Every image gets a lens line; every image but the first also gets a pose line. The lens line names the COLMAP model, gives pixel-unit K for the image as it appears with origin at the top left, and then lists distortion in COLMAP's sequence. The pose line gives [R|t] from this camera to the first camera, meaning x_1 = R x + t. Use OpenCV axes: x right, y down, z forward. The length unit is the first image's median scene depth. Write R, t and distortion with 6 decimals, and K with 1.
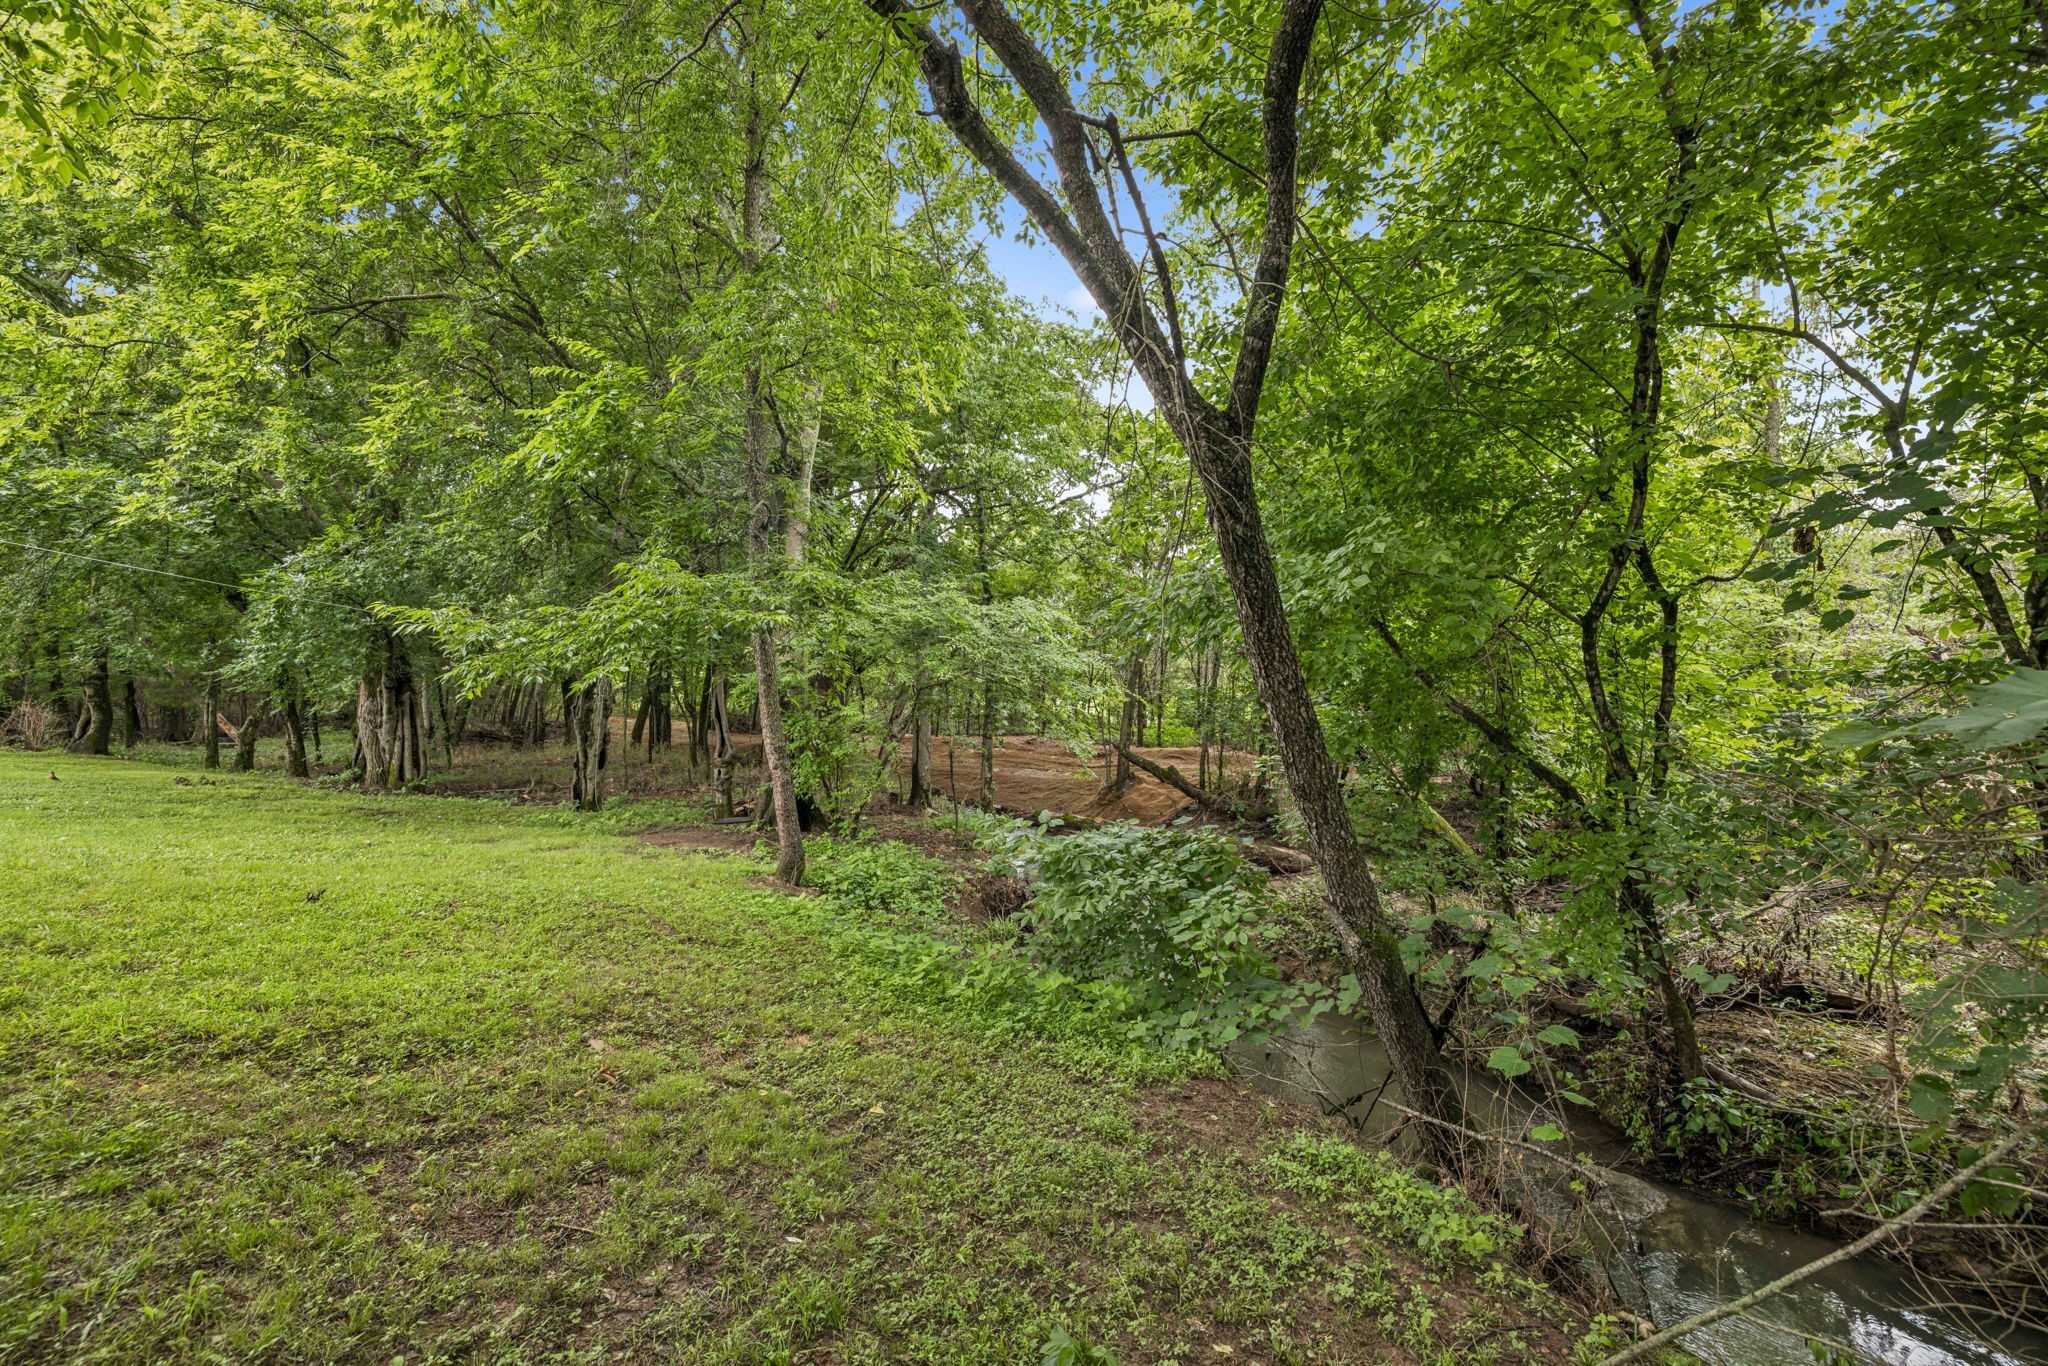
lens RADIAL K [[961.1, 0, 1024.1], [0, 961.1, 678.0], [0, 0, 1]] dist [-0.006610, 0.000898]
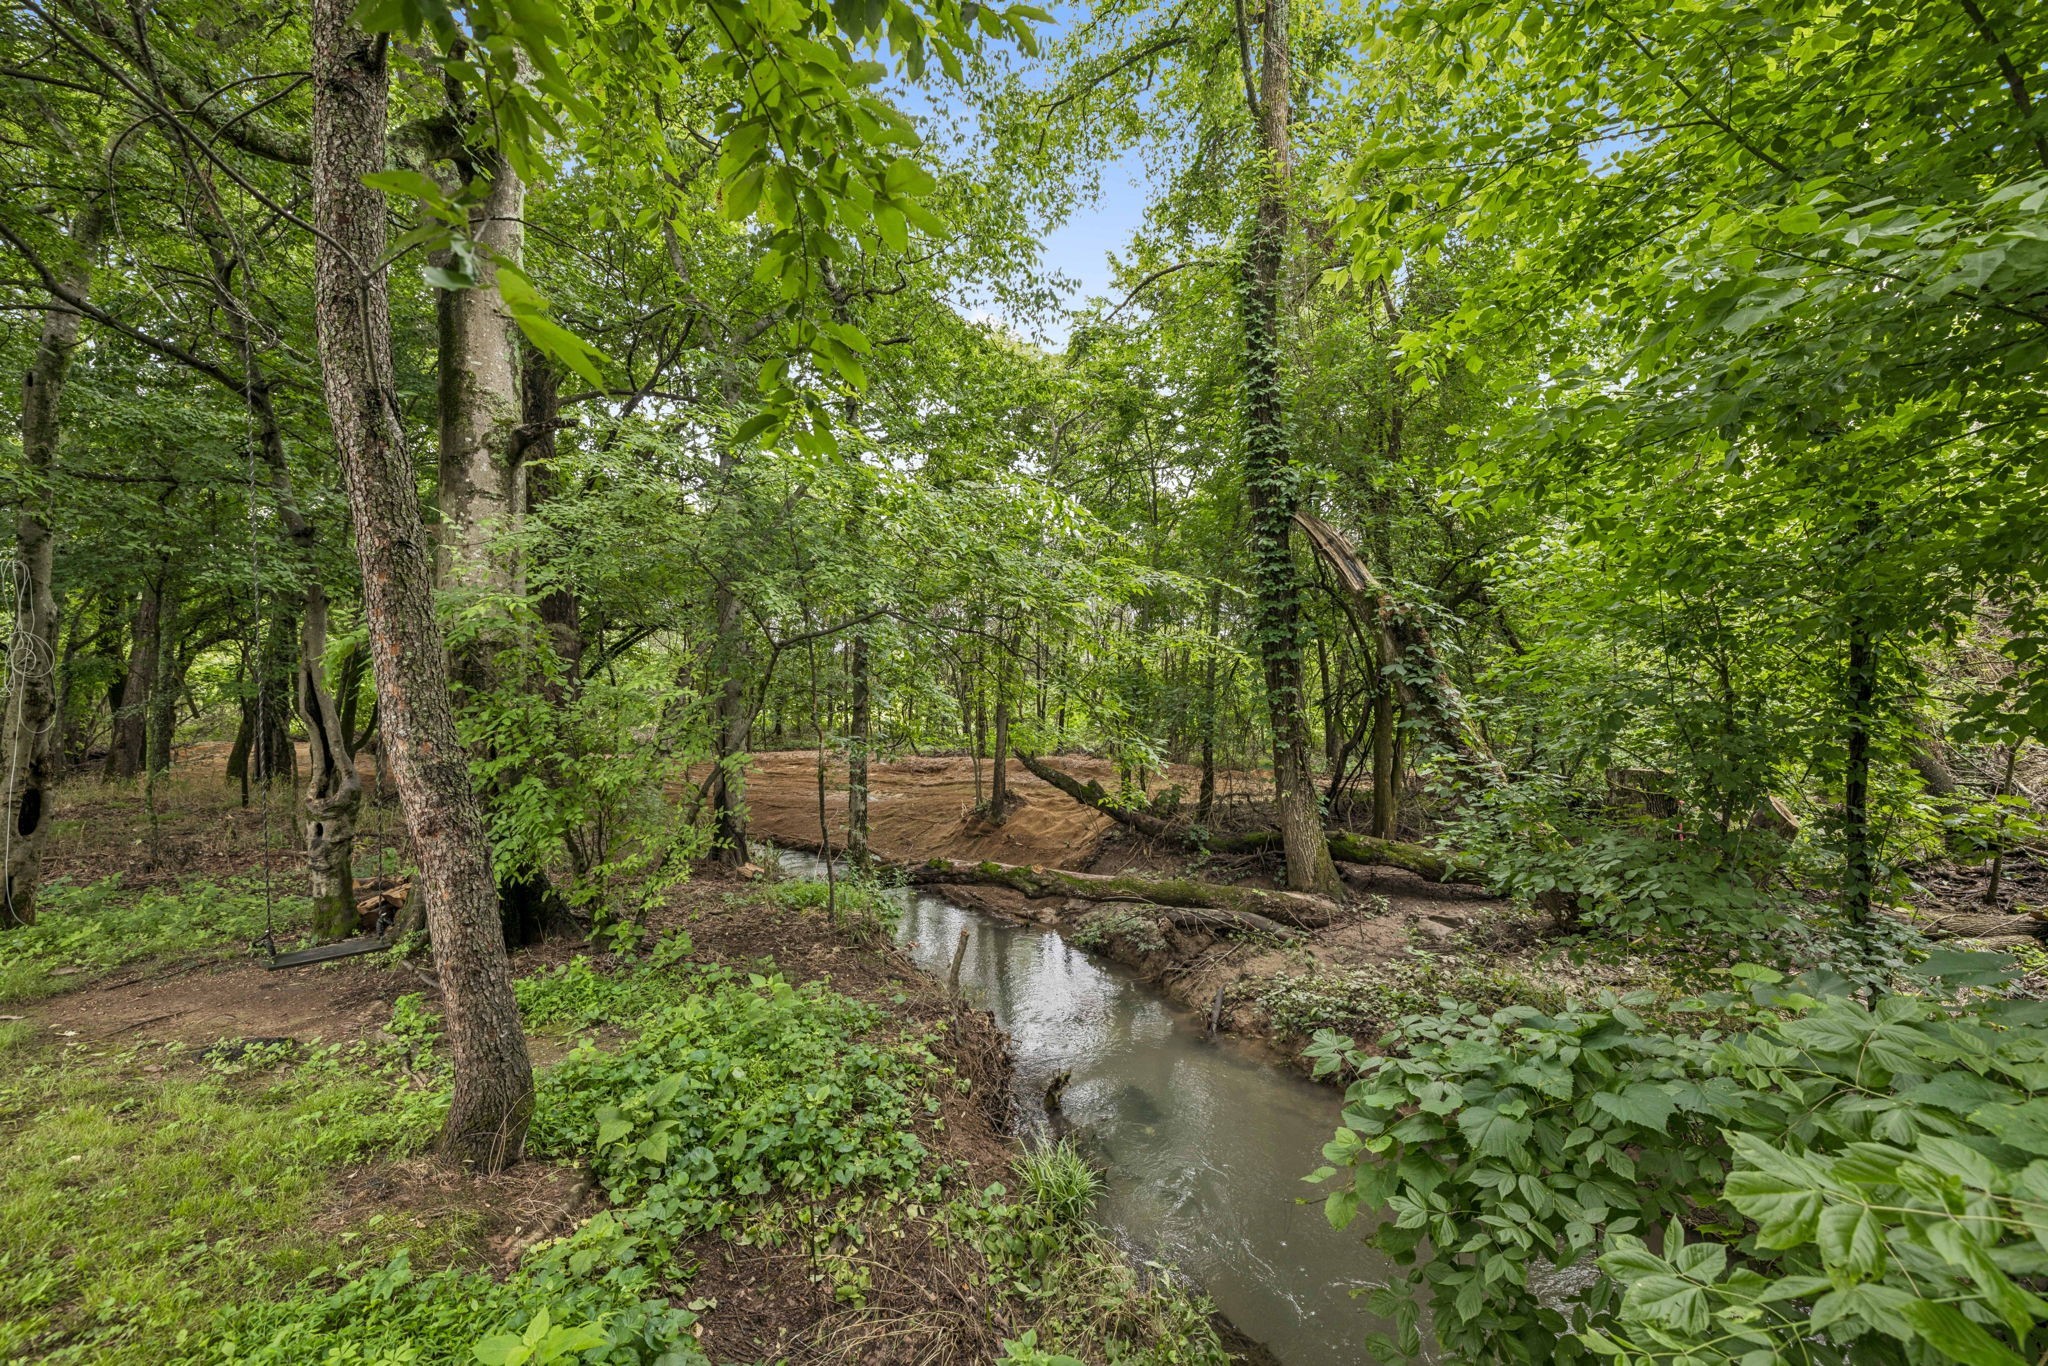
lens RADIAL K [[876.3, 0, 1032.9], [0, 876.3, 682.6], [0, 0, 1]] dist [0.000747, 0.000136]
pose [[0.950837, -0.003267, 0.309676, -0.126230], [0.009325, 0.999793, -0.018085, 0.040150], [-0.309552, 0.020084, 0.950670, 0.522126]]
